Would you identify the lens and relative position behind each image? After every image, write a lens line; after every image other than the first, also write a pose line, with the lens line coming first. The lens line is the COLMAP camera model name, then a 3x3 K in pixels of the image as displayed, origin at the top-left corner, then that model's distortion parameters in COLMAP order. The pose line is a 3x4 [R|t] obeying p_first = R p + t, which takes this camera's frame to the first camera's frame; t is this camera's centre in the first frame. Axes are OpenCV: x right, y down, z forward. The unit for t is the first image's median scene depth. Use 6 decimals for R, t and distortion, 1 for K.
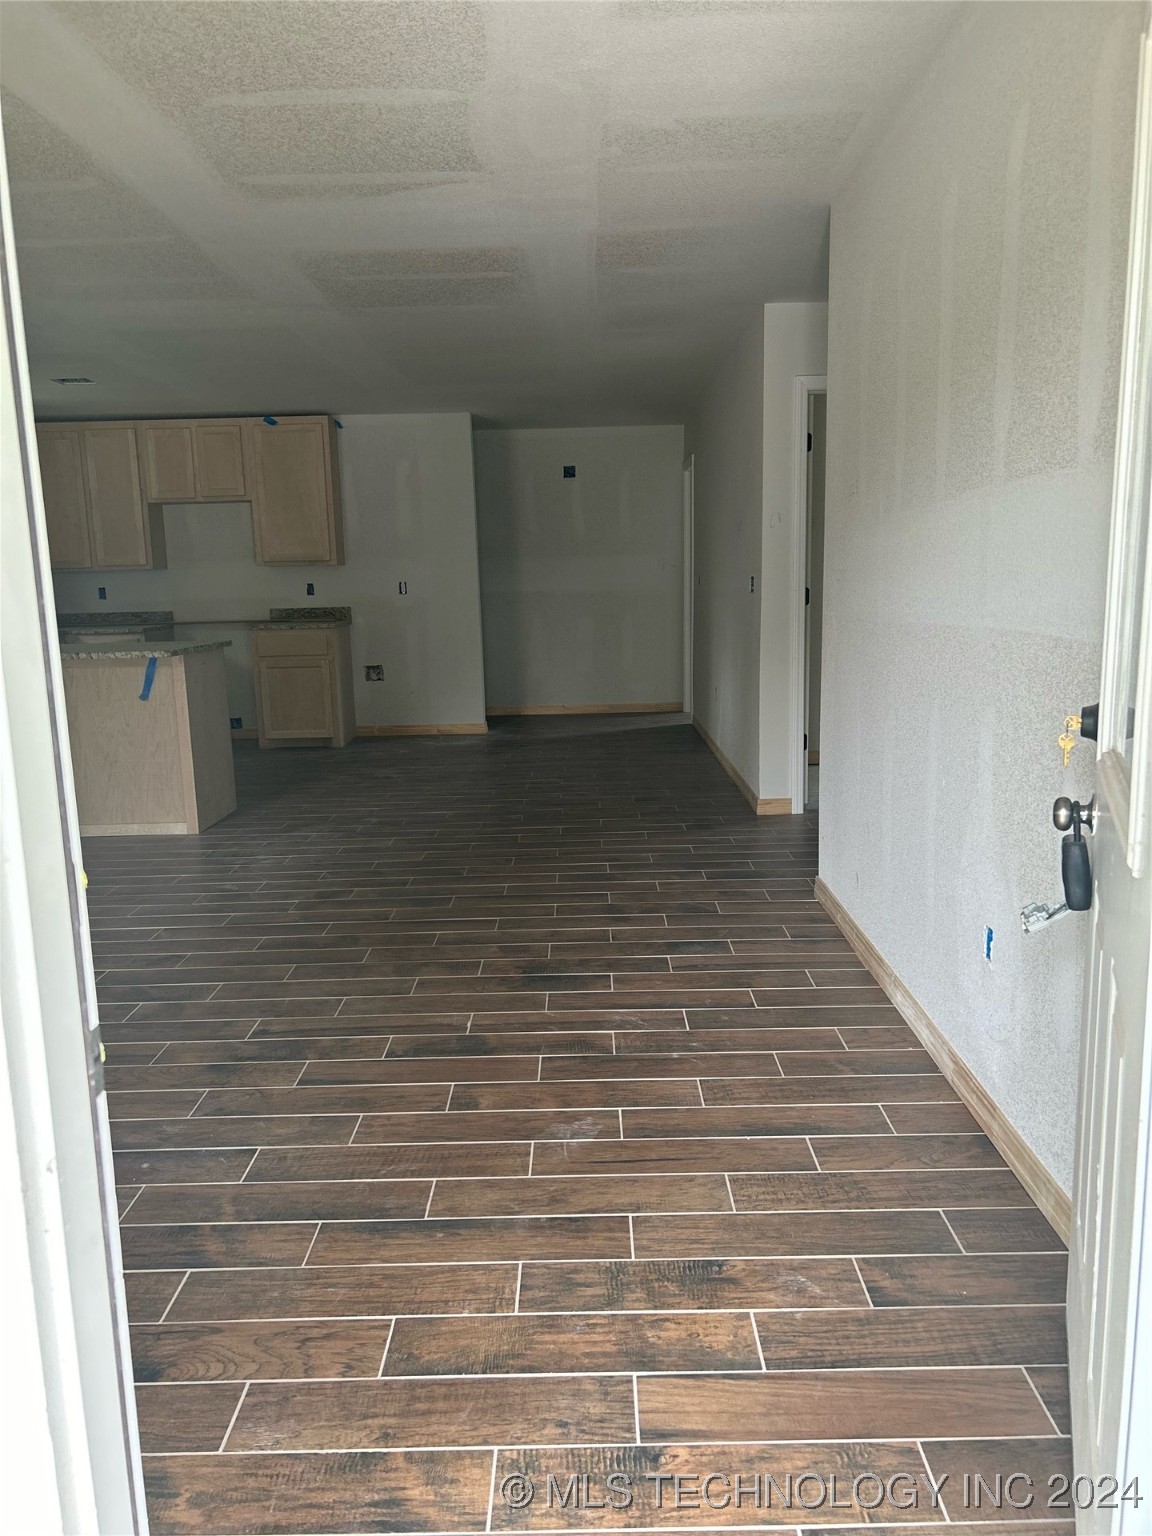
lens RADIAL K [[1165.9, 0, 576.0], [0, 1165.9, 768.0], [0, 0, 1]] dist [0.073689, -0.080562]
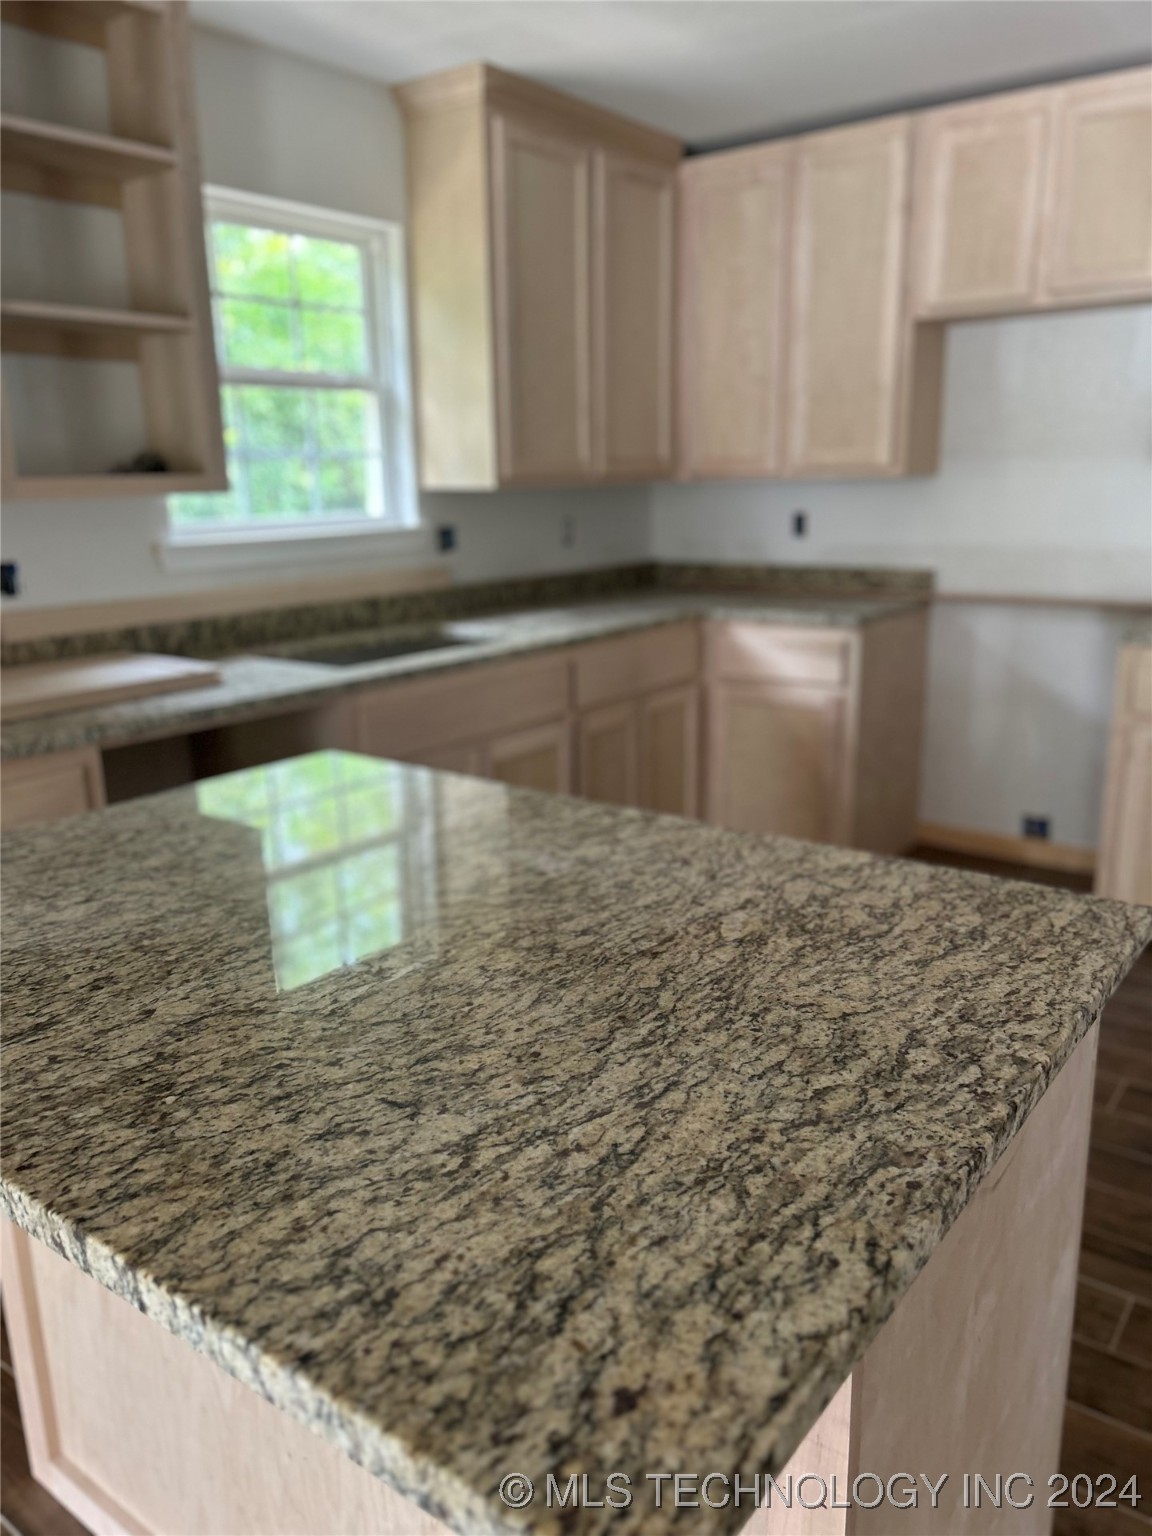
lens RADIAL K [[1165.9, 0, 576.0], [0, 1165.9, 768.0], [0, 0, 1]] dist [0.073689, -0.080562]
pose [[0.803354, 0.161330, -0.573232, -0.473885], [-0.102178, 0.985671, 0.134210, -0.272995], [0.586671, -0.049246, 0.808327, 1.431501]]
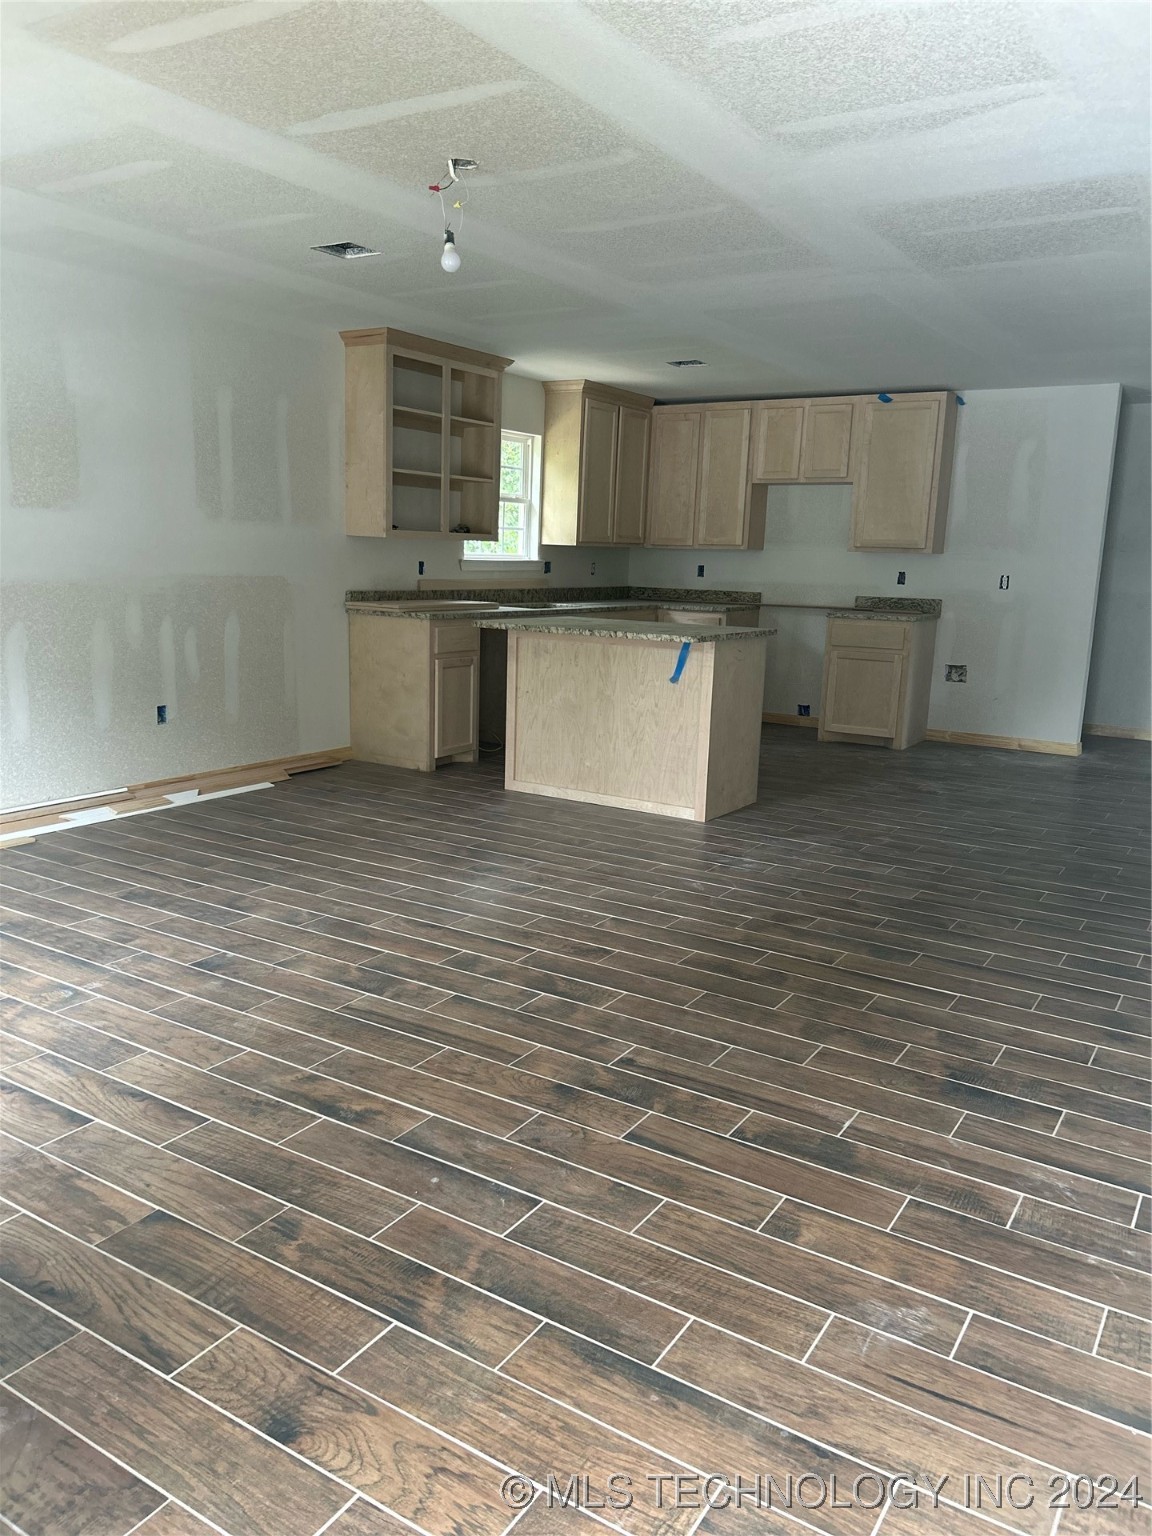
lens RADIAL K [[1153.3, 0, 551.8], [0, 1153.3, 777.7], [0, 0, 1]] dist [0.071301, -0.079092]
pose [[0.843216, 0.154406, -0.514923, 0.109145], [-0.139873, 0.987888, 0.067179, -0.046660], [0.519059, 0.015377, 0.854600, 0.159327]]
